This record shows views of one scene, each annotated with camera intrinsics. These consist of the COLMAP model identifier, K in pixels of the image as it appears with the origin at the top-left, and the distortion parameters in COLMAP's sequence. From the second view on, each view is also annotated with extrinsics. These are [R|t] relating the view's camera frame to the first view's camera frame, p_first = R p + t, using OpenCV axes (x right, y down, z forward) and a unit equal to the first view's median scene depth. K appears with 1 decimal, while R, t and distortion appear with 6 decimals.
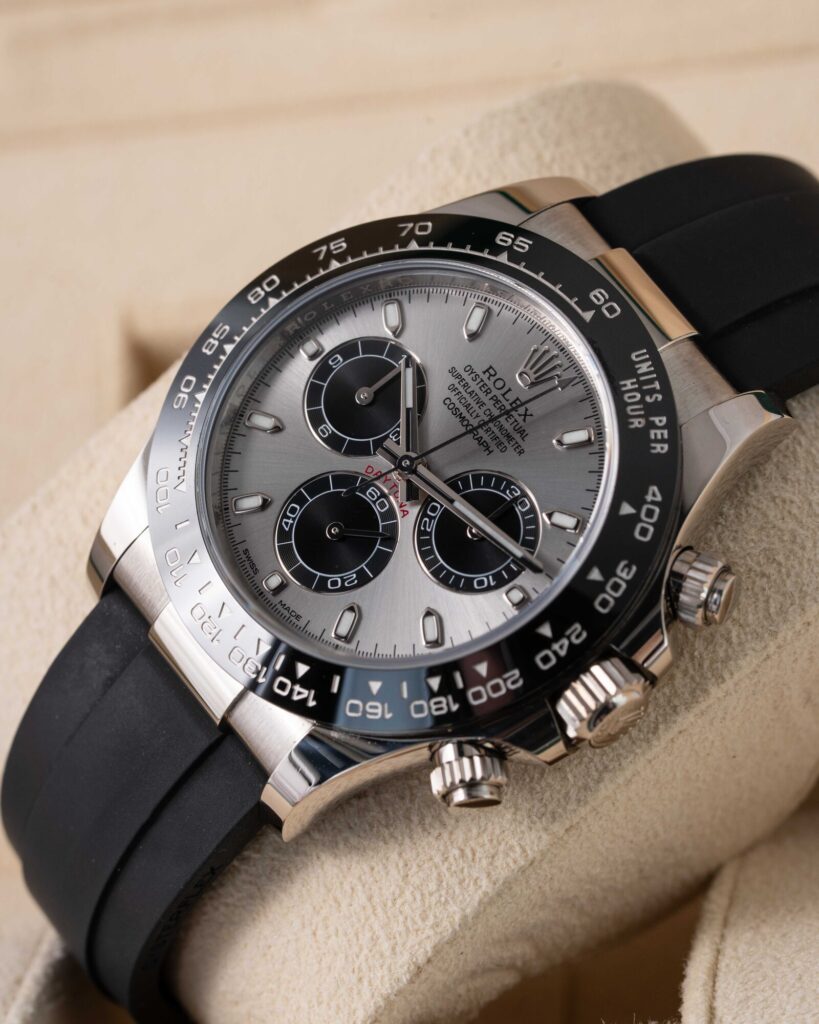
lens RADIAL K [[5097.4, 0, 409.5], [0, 5097.4, 512.0], [0, 0, 1]] dist [-0.057648, 11.590872]
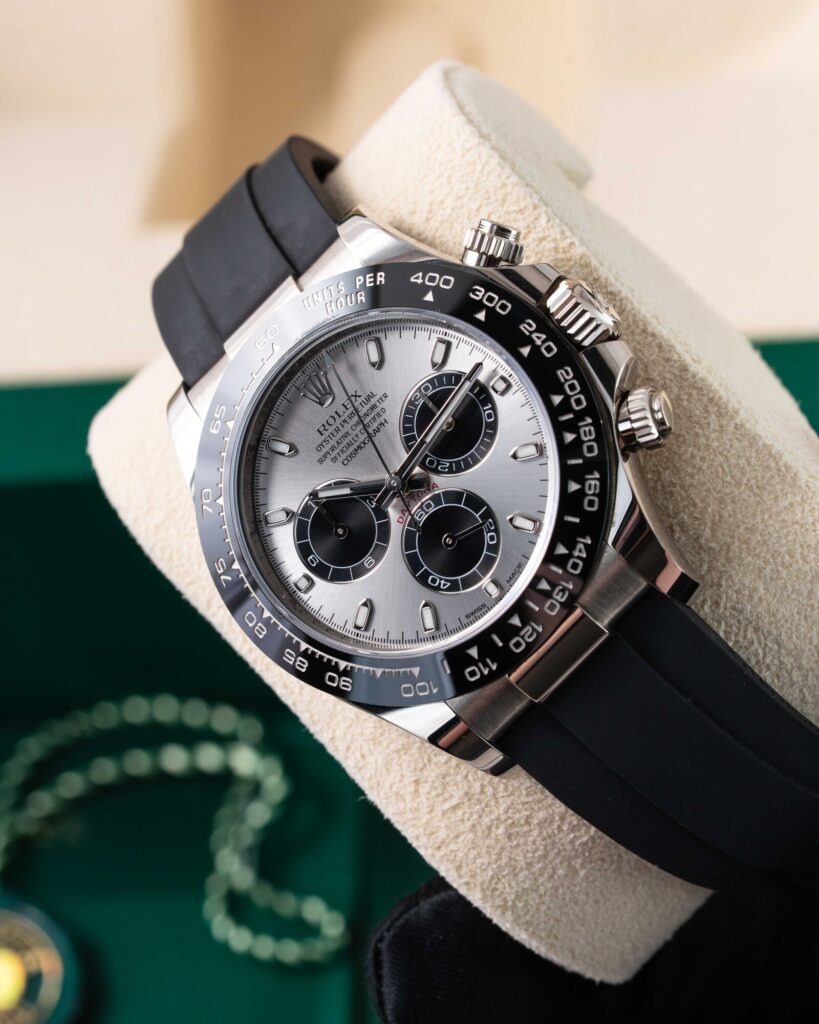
lens RADIAL K [[5097.4, 0, 409.5], [0, 5097.4, 512.0], [0, 0, 1]] dist [-0.057648, 11.590872]
pose [[-0.001466, -0.947901, 0.318563, -0.400178], [0.999228, -0.013894, -0.036741, 0.039341], [0.039253, 0.318263, 0.947190, -0.167152]]
